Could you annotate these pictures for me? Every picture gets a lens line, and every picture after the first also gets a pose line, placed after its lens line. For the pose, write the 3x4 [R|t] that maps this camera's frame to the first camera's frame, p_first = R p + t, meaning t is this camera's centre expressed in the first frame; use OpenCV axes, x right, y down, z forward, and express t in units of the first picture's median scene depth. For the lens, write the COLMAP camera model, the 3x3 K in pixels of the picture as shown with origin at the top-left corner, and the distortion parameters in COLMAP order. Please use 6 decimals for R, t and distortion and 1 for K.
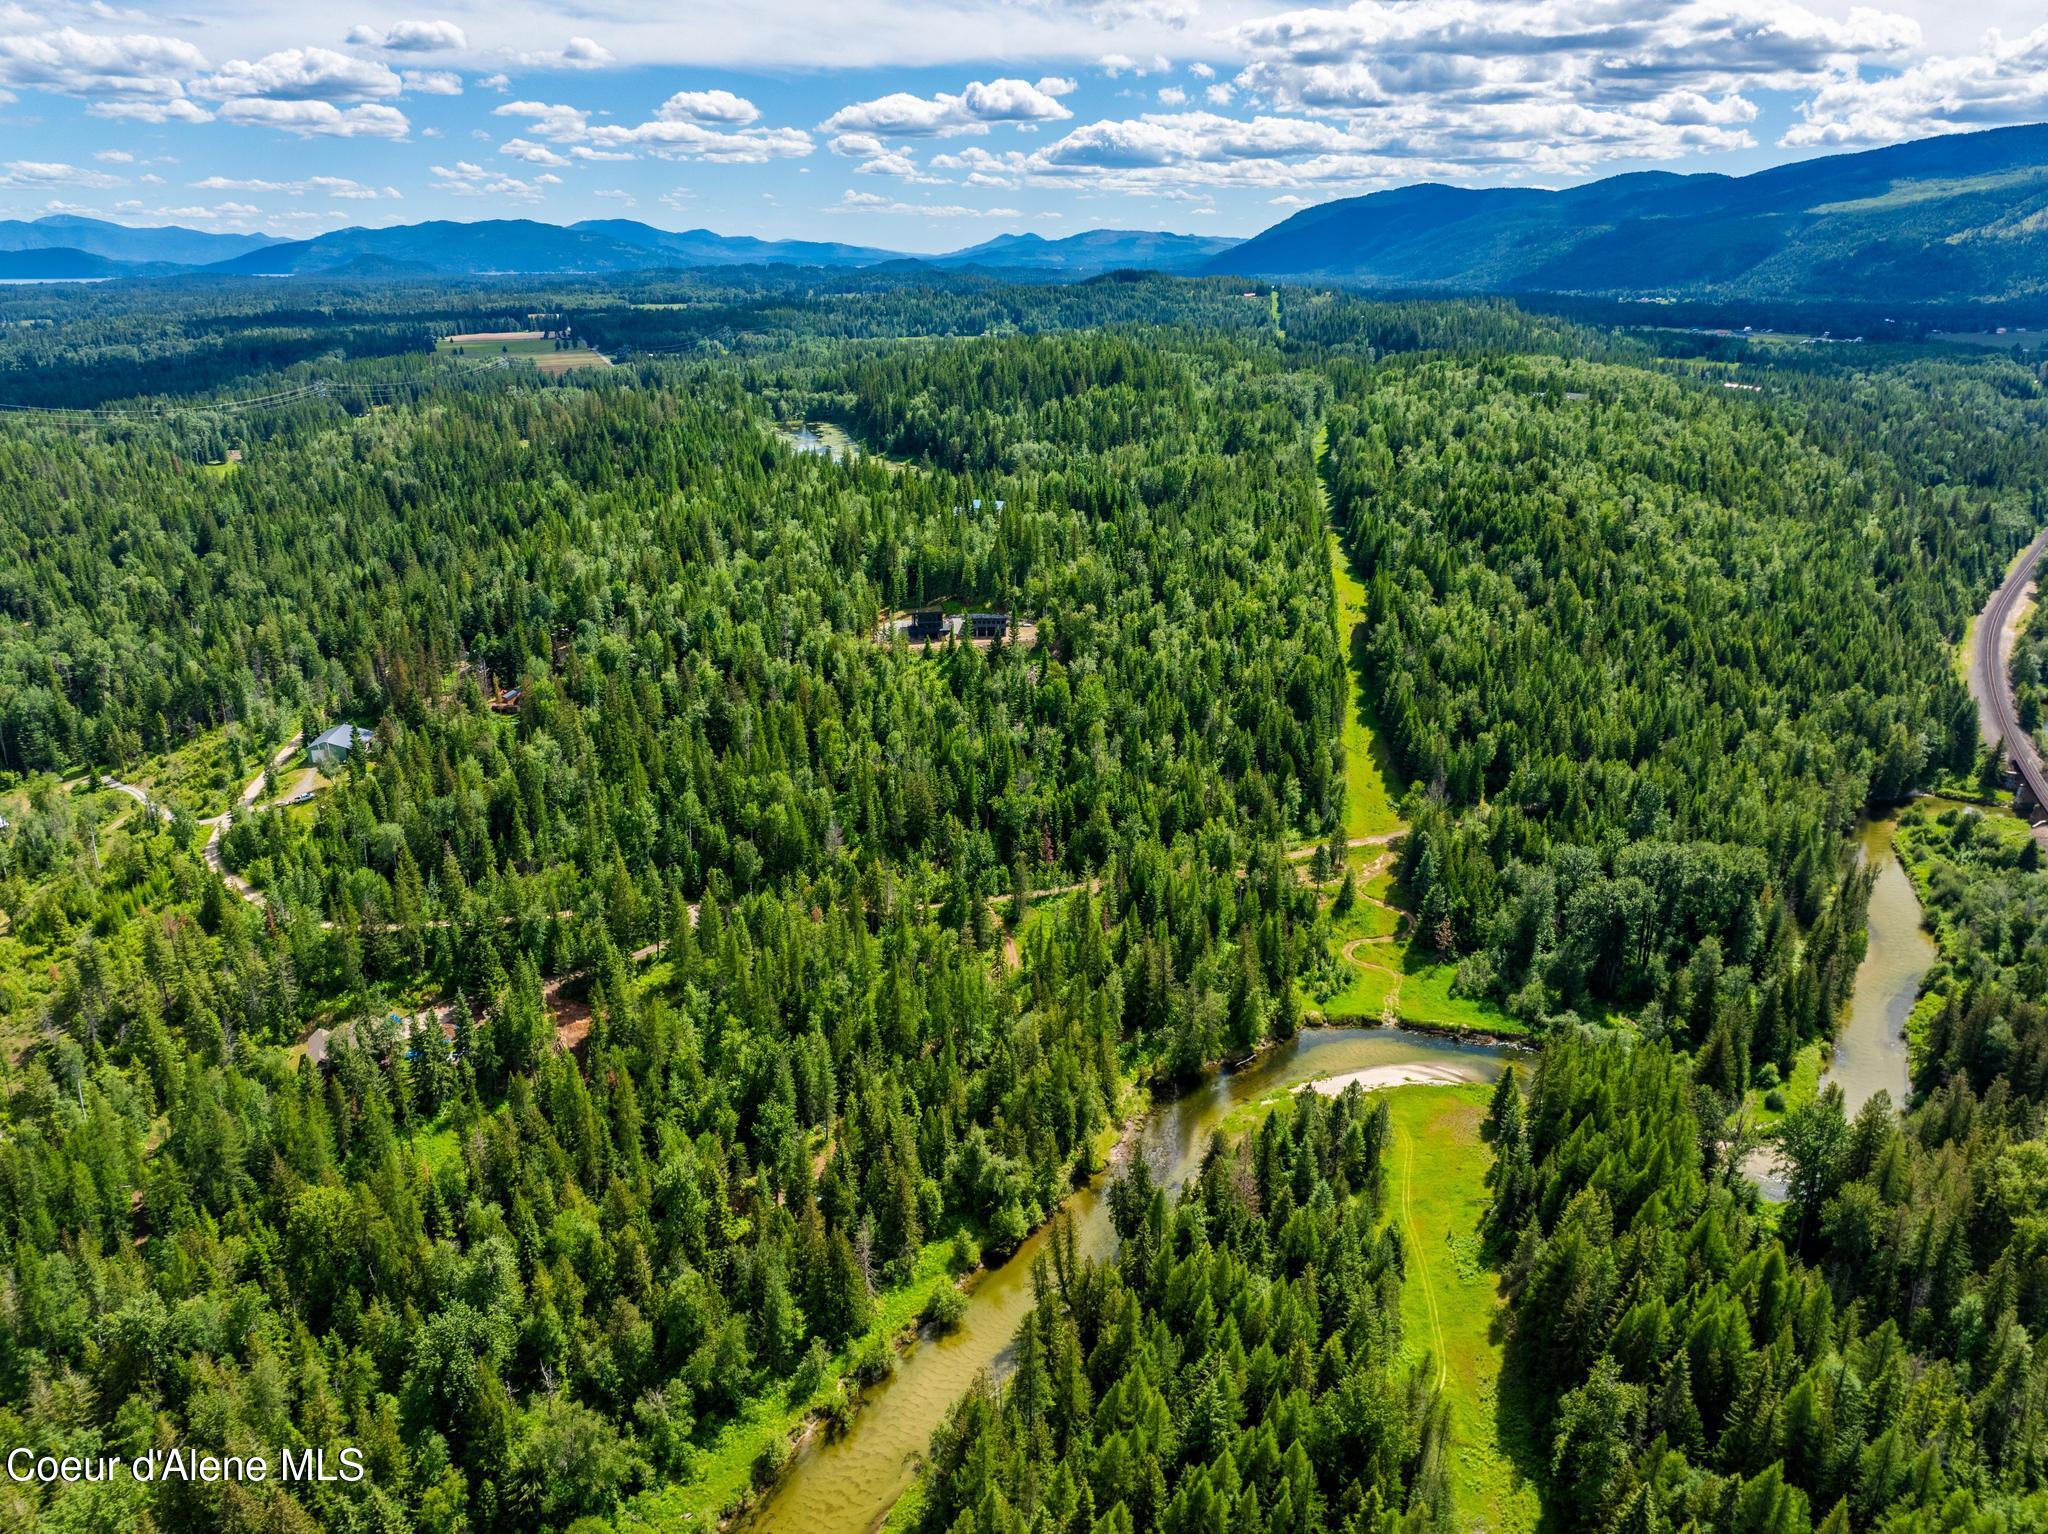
lens RADIAL K [[1473.3, 0, 1024.0], [0, 1473.3, 767.0], [0, 0, 1]] dist [-0.024221, -0.002097]
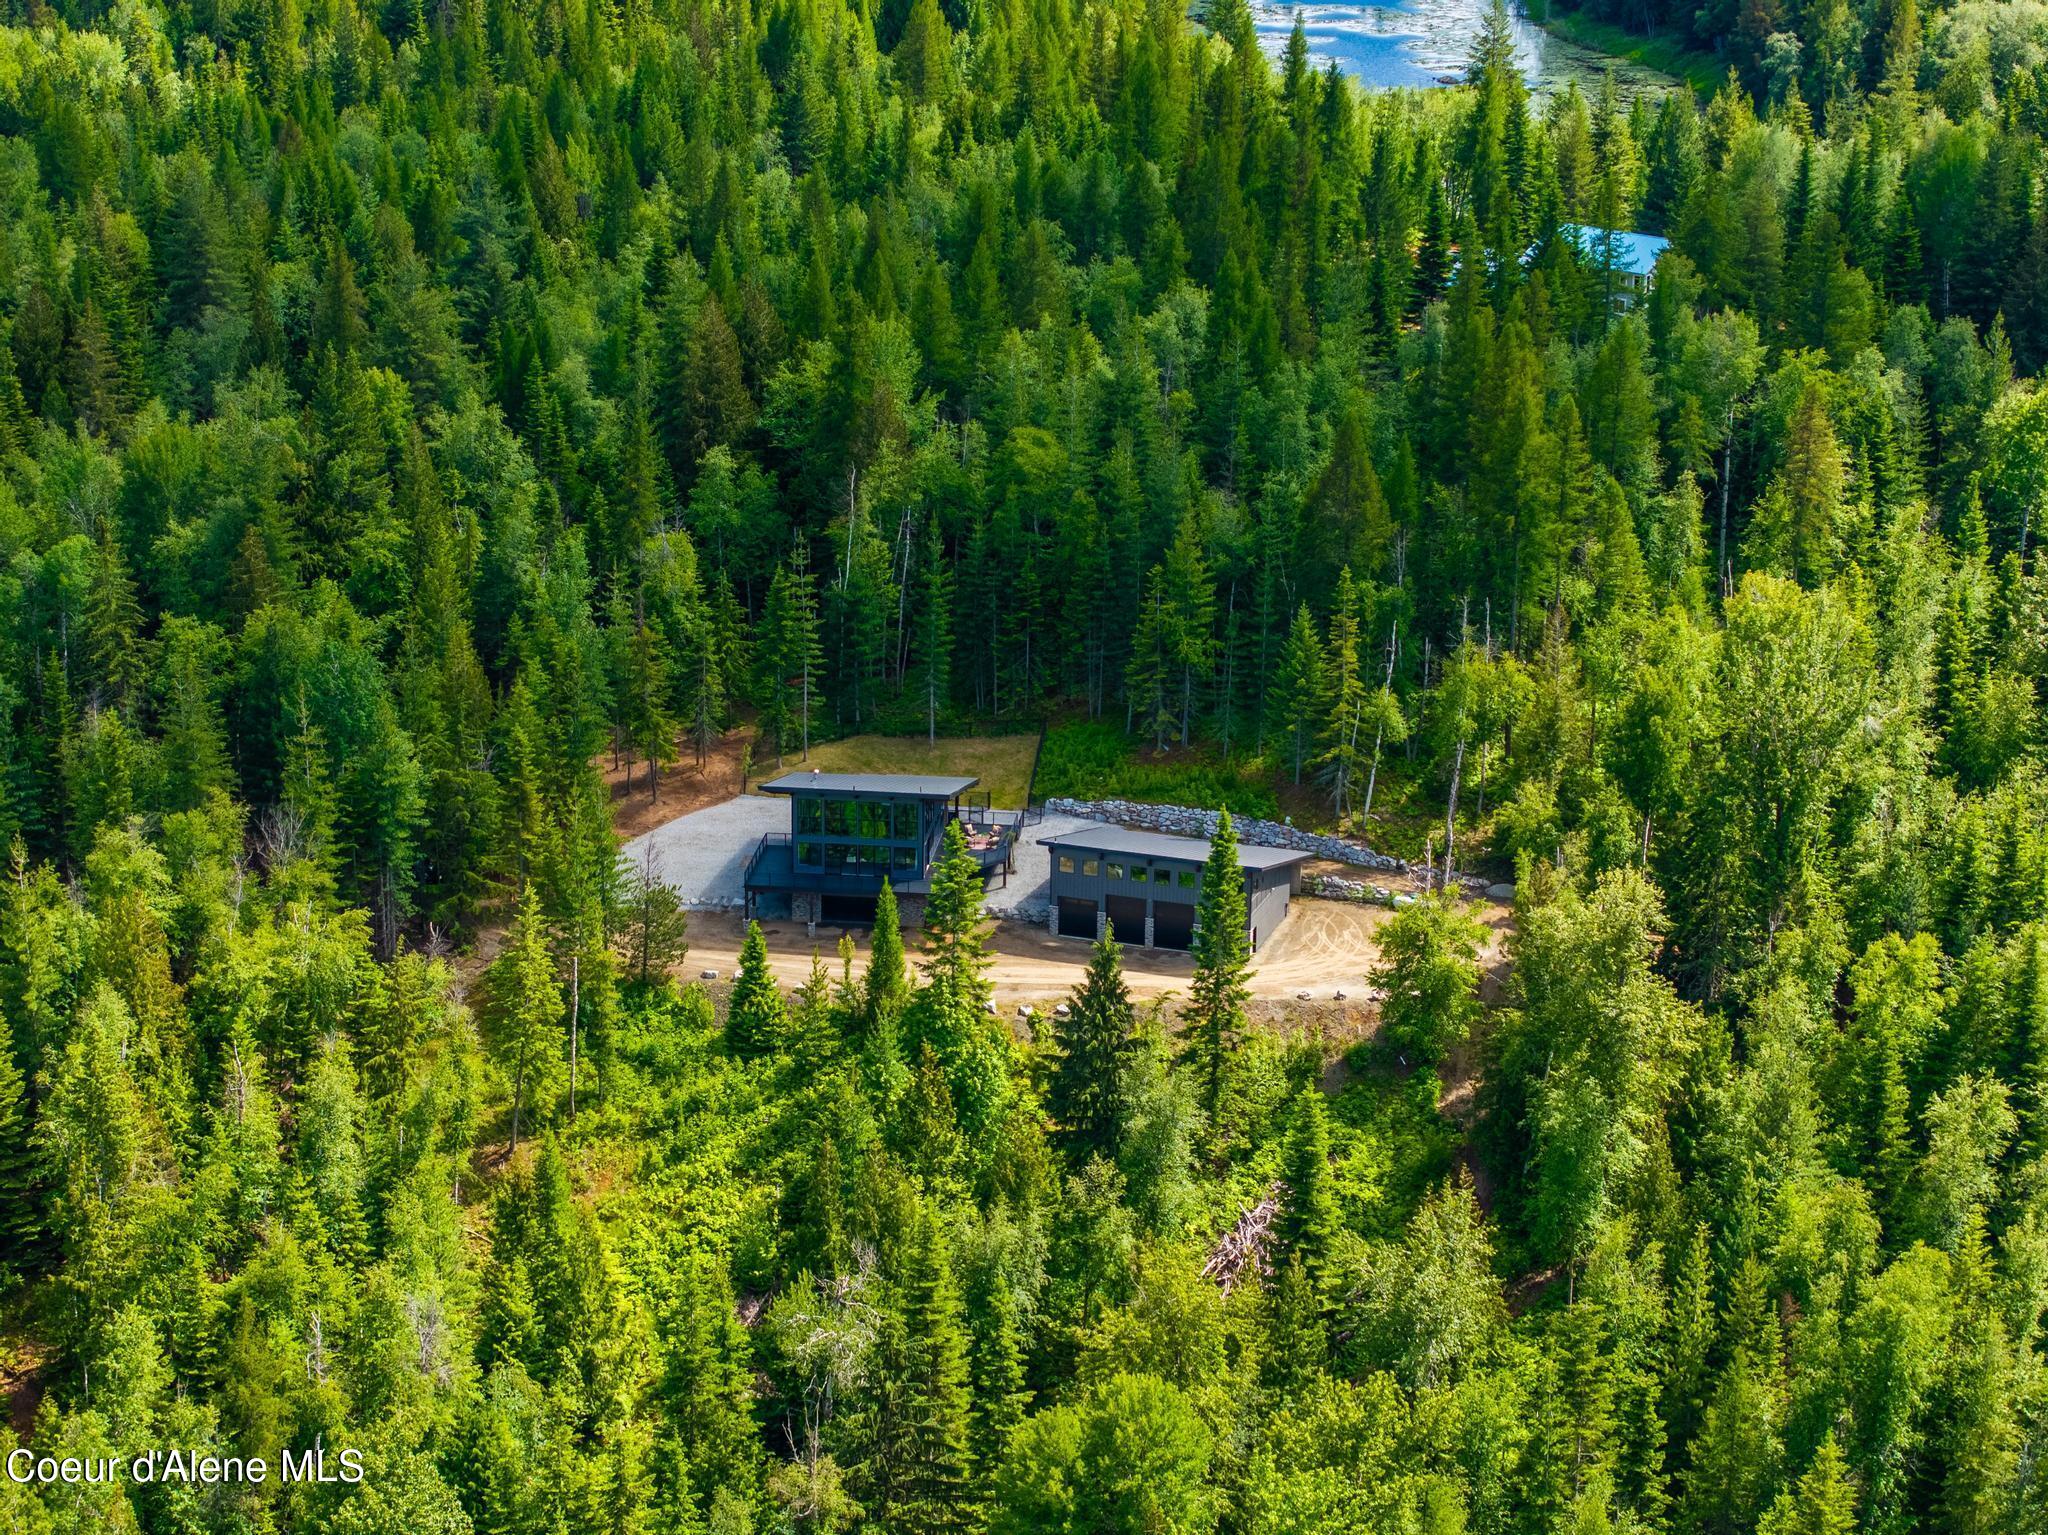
lens RADIAL K [[4165.4, 0, 1024.0], [0, 4165.4, 767.5], [0, 0, 1]] dist [-0.110354, -0.176919]
pose [[0.934411, 0.117250, -0.336346, 0.169633], [-0.129856, 0.991417, -0.015150, -0.125767], [0.331683, 0.057833, 0.941617, 0.609267]]
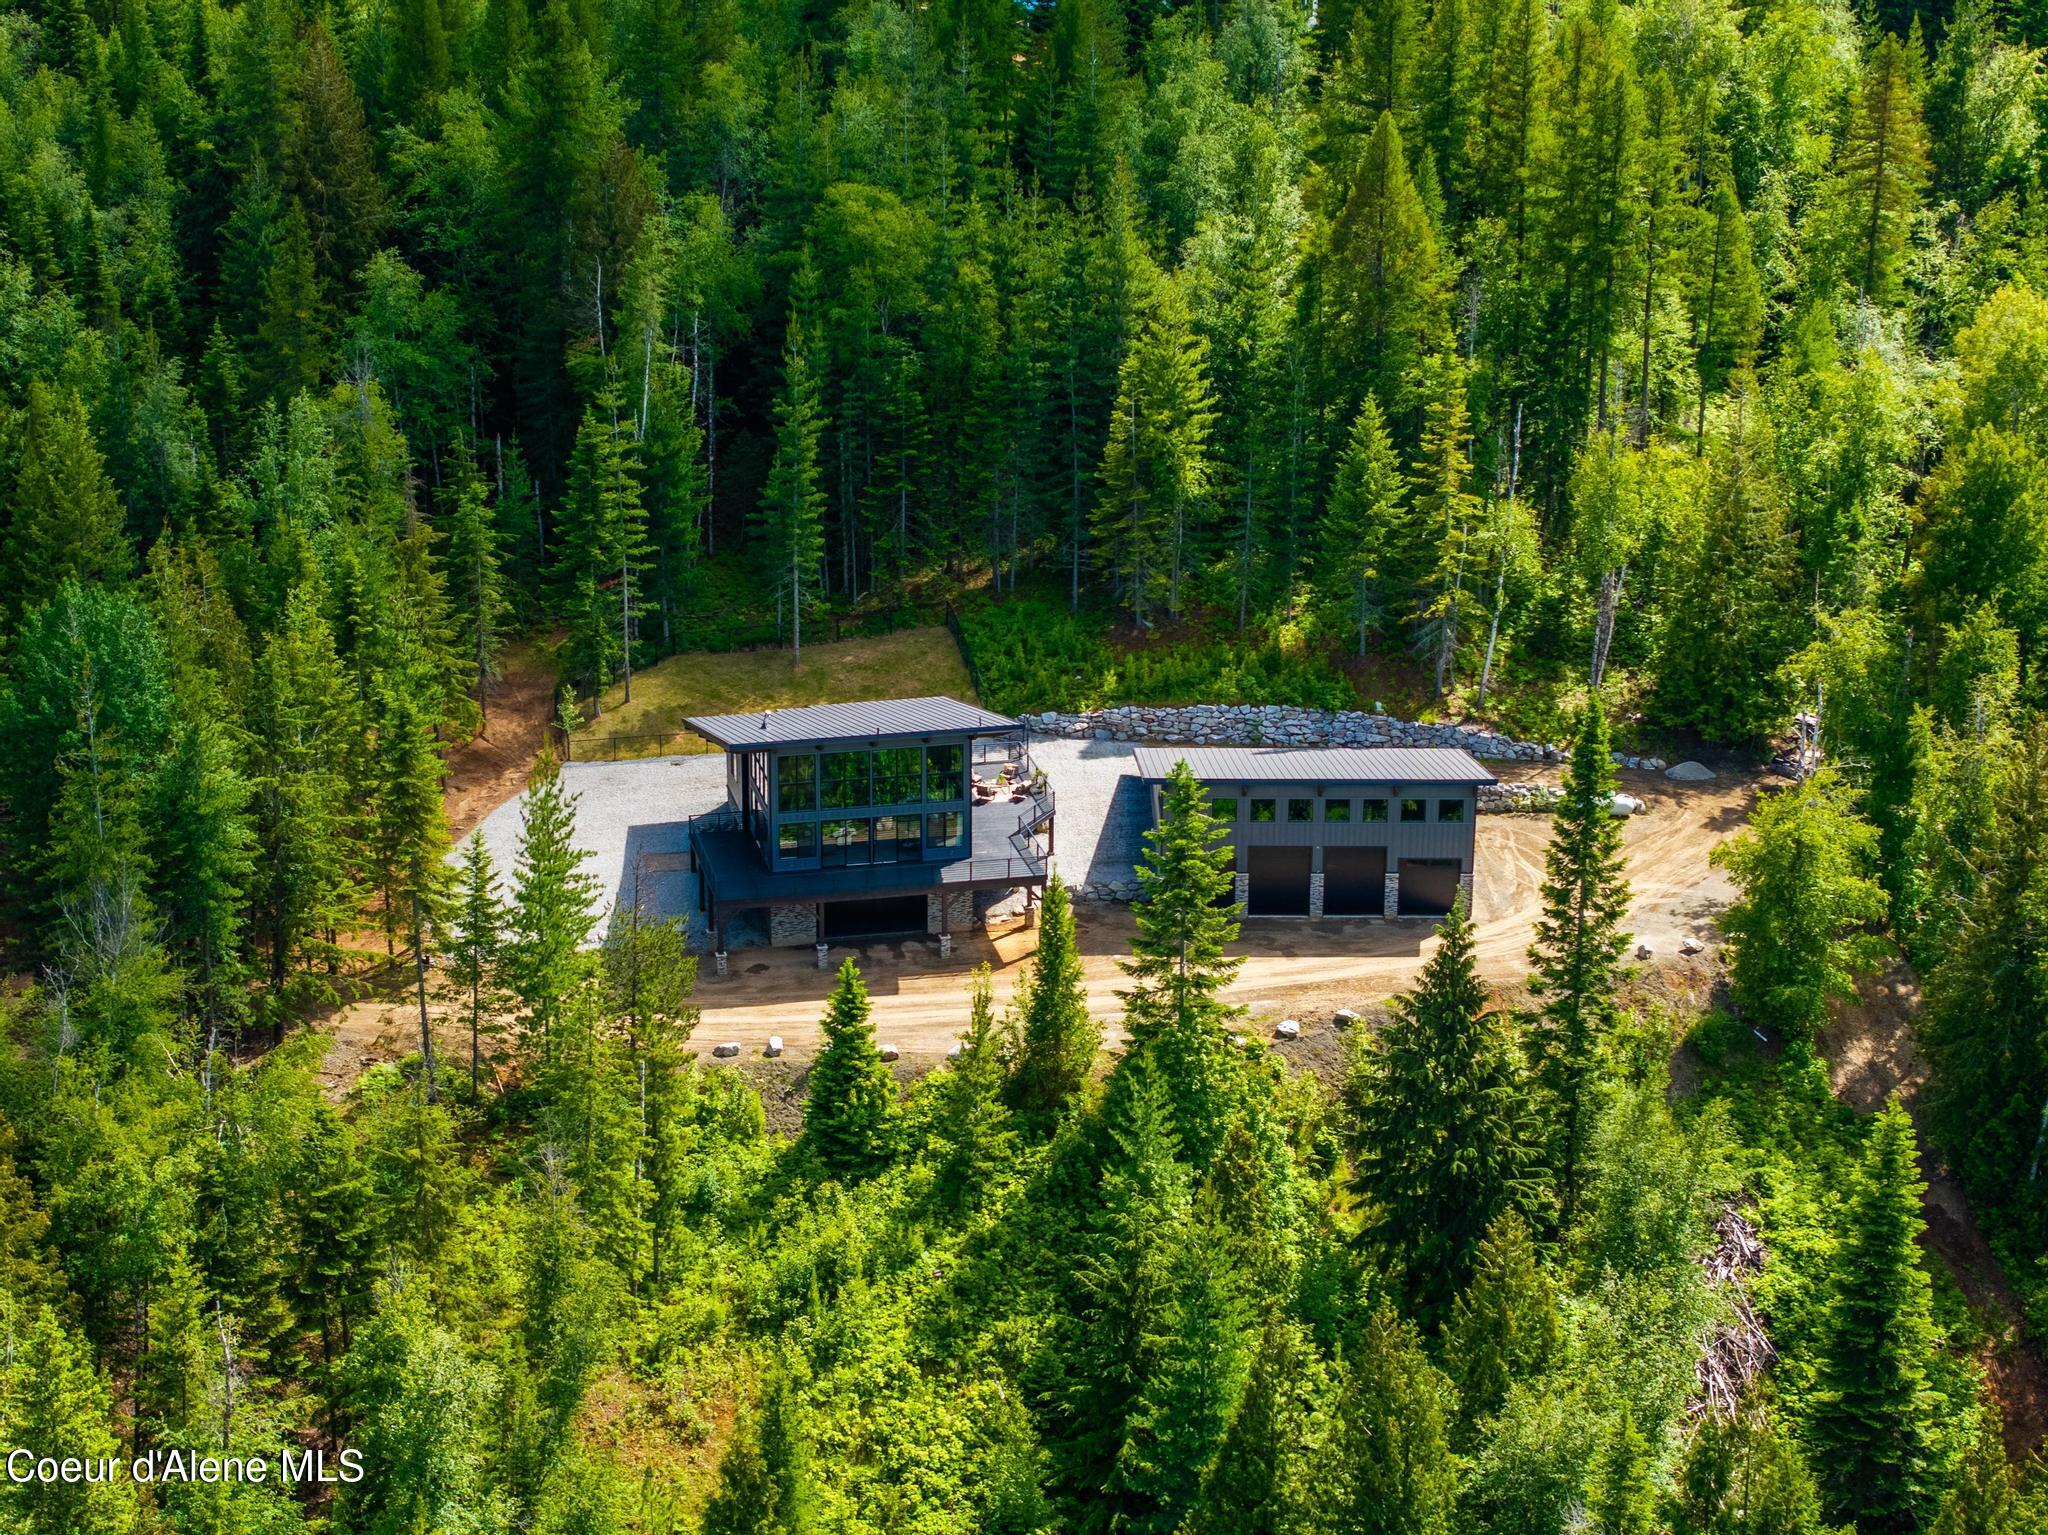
lens RADIAL K [[4165.4, 0, 1024.0], [0, 4165.4, 767.5], [0, 0, 1]] dist [-0.110354, -0.176919]
pose [[0.999623, 0.011433, -0.024962, -0.051389], [-0.011613, 0.999908, -0.007075, -0.122410], [0.024878, 0.007362, 0.999663, 0.797503]]
